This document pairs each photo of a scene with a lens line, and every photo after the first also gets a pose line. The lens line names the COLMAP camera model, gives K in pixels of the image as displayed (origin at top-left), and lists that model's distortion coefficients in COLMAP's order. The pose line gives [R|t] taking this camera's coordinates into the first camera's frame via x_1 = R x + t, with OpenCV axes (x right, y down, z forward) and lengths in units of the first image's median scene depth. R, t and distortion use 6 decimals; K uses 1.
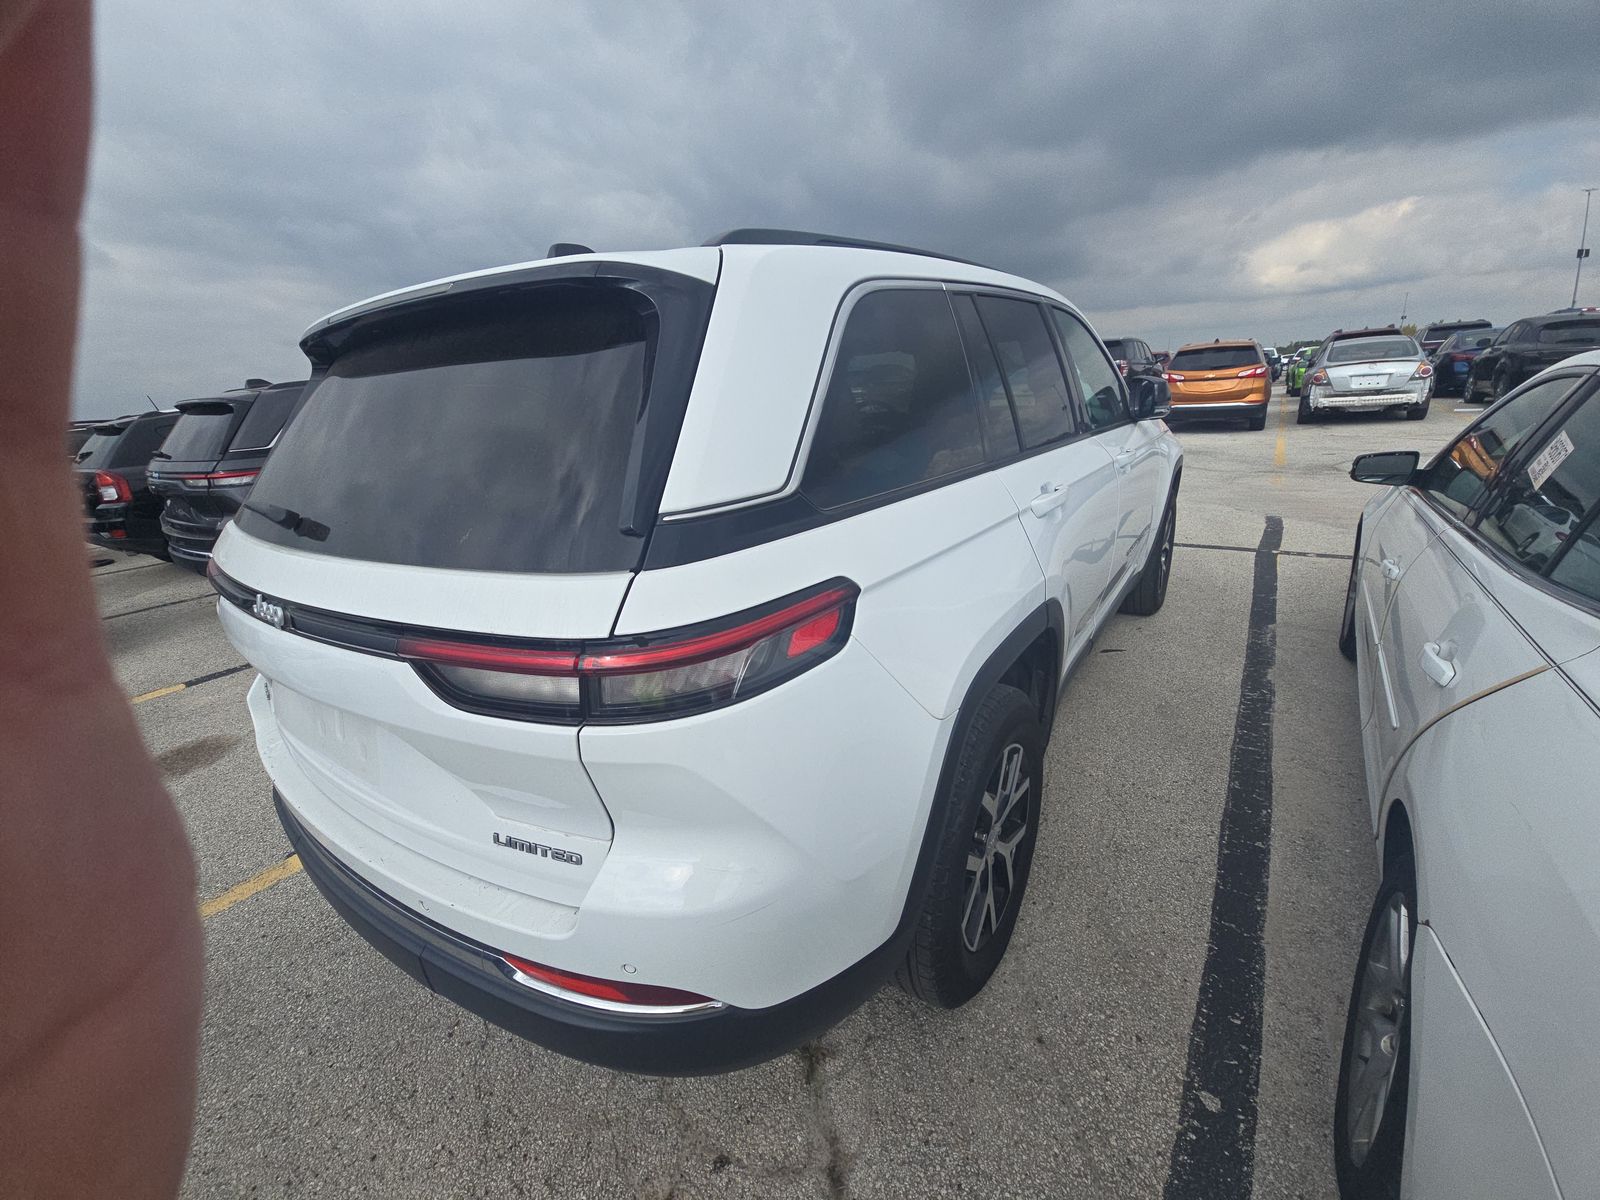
lens RADIAL K [[651.0, 0, 762.5], [0, 651.0, 614.8], [0, 0, 1]] dist [-0.002900, -0.002405]
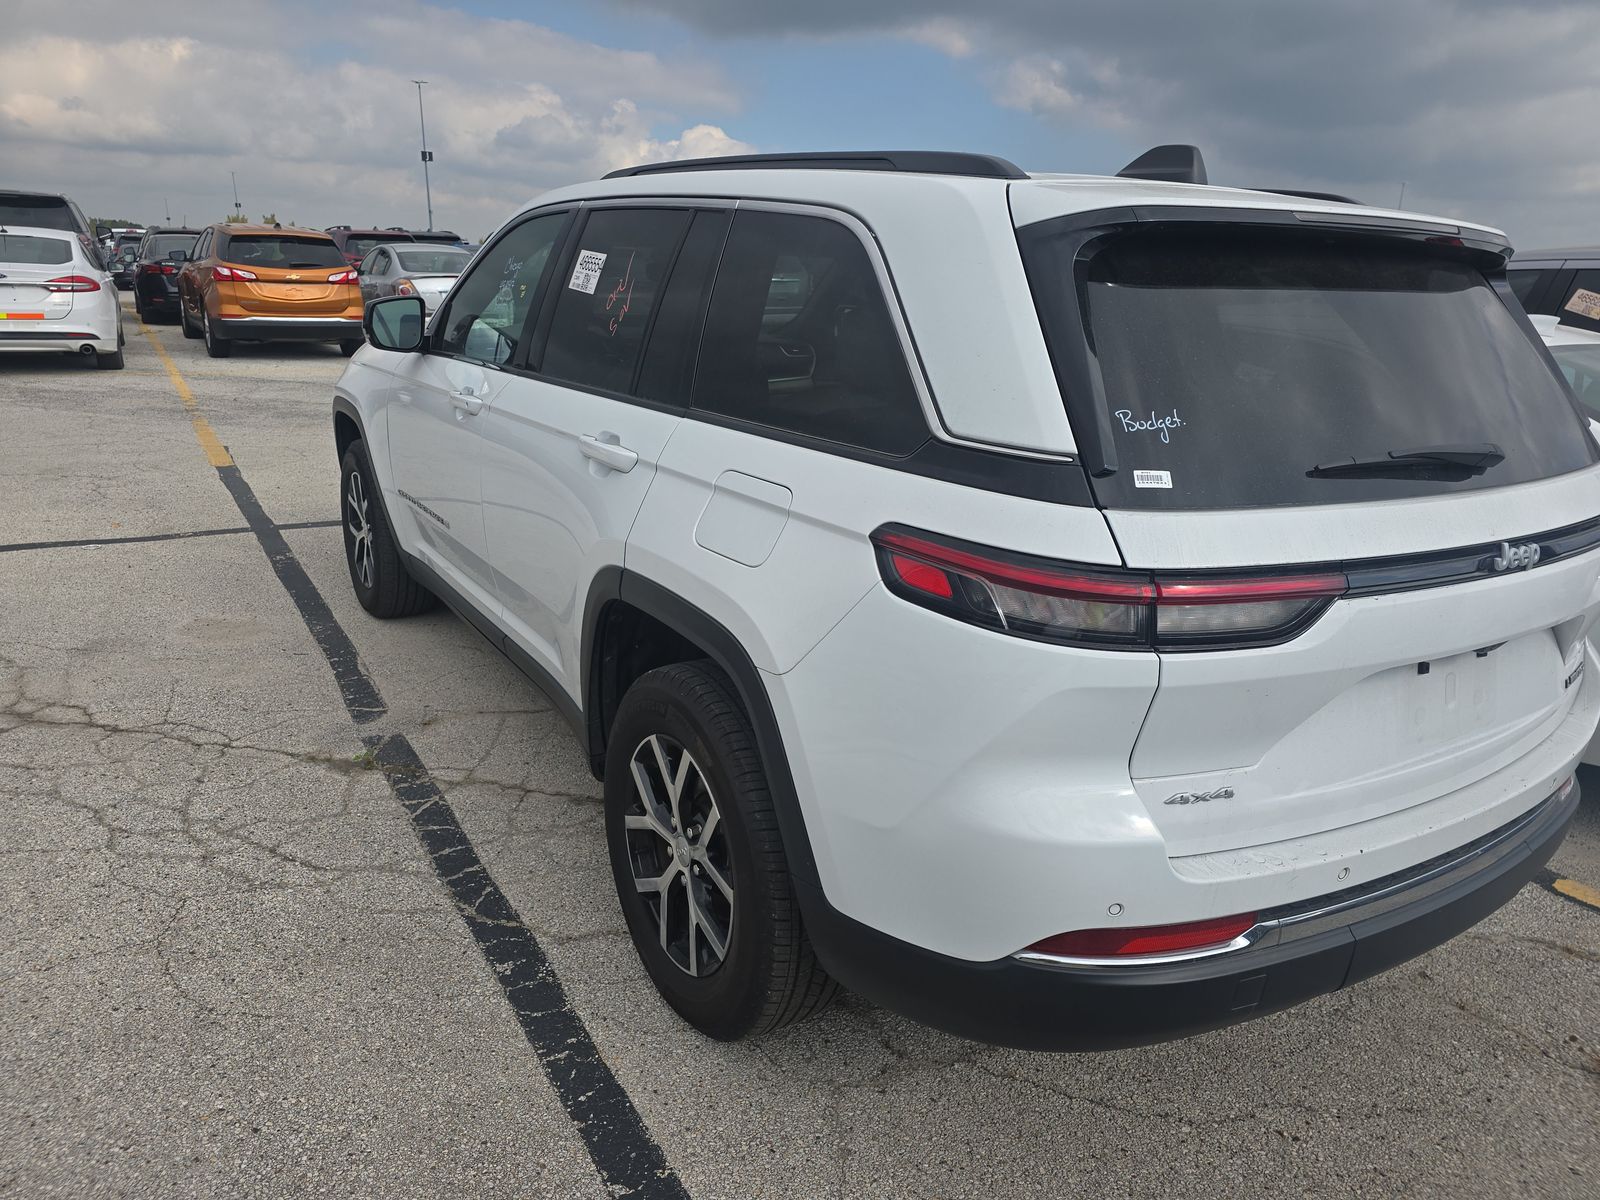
lens RADIAL K [[1088.6, 0, 788.6], [0, 1088.6, 600.3], [0, 0, 1]] dist [0.014573, -0.006629]
pose [[0.369545, -0.198302, 0.907807, -0.243114], [0.247055, 0.962768, 0.109738, -0.036163], [-0.895768, 0.183725, 0.404777, 0.126241]]
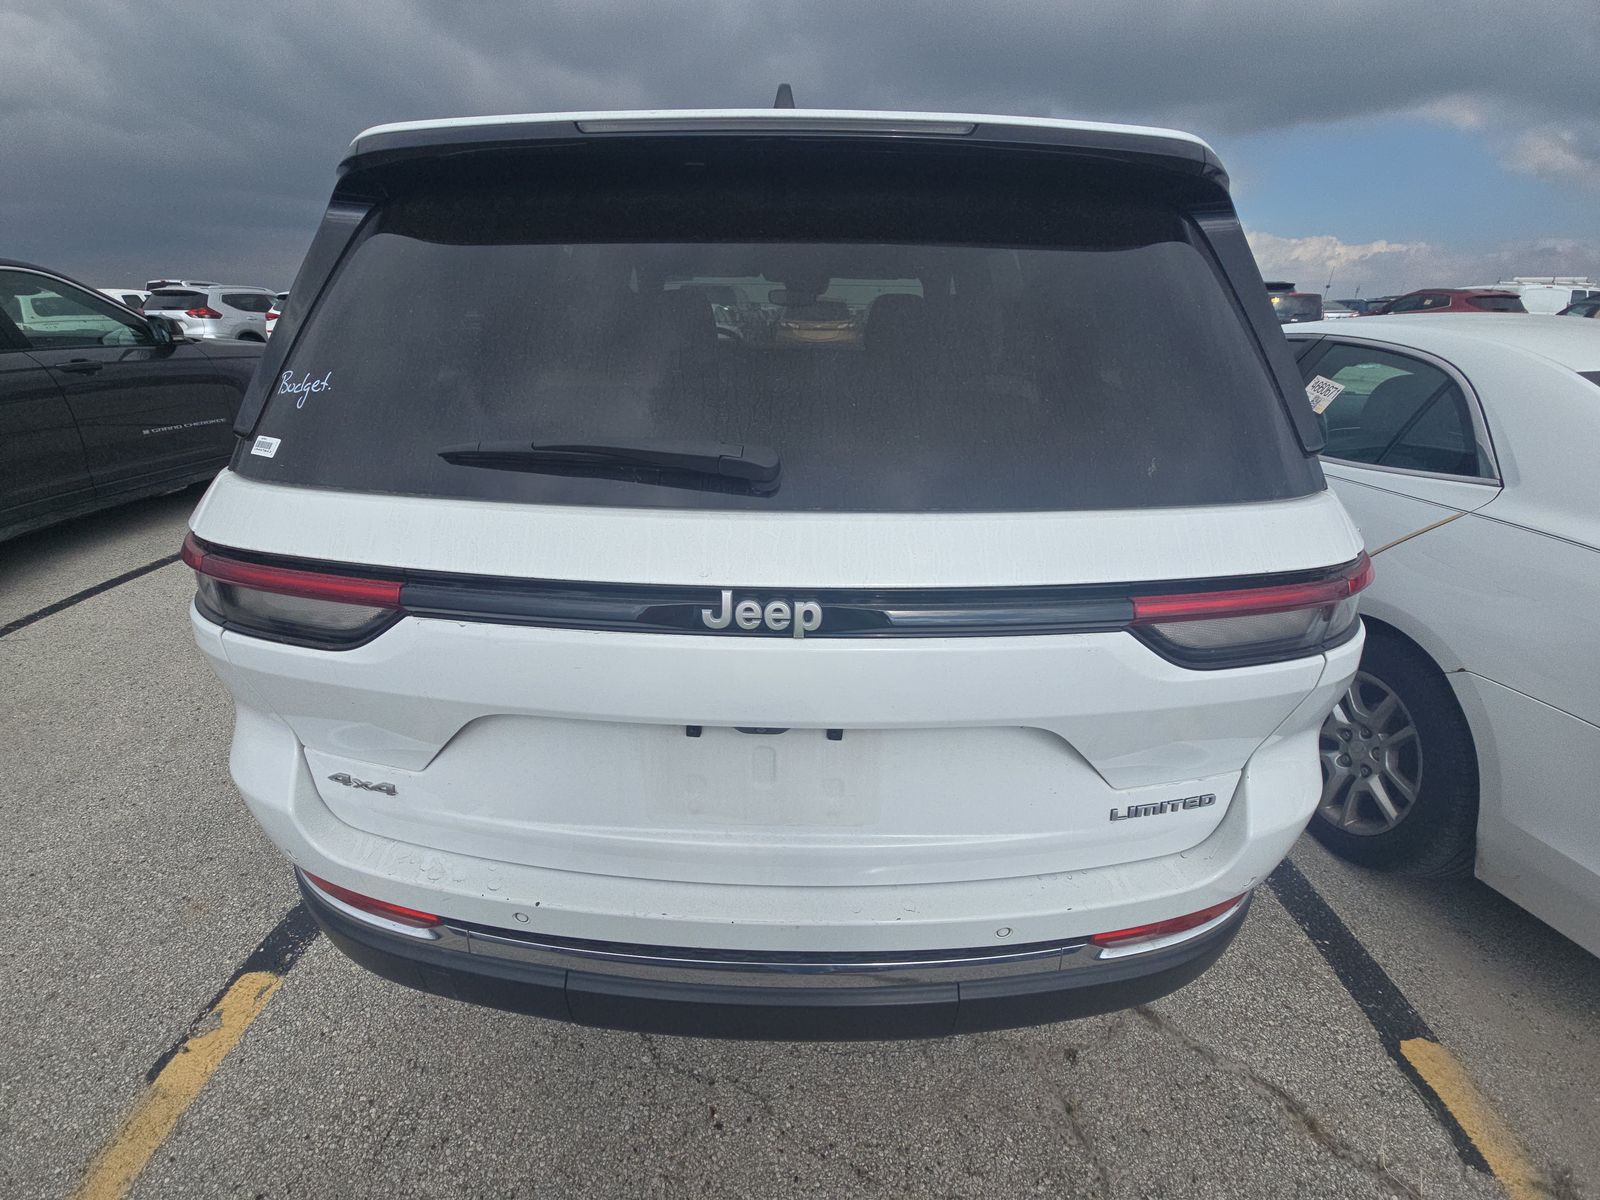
lens RADIAL K [[651.0, 0, 782.9], [0, 651.0, 614.9], [0, 0, 1]] dist [-0.002900, -0.002405]
pose [[0.821969, -0.171583, 0.543071, -0.093986], [0.124309, 0.984598, 0.122935, -0.006867], [-0.555801, -0.033540, 0.830638, 0.040614]]
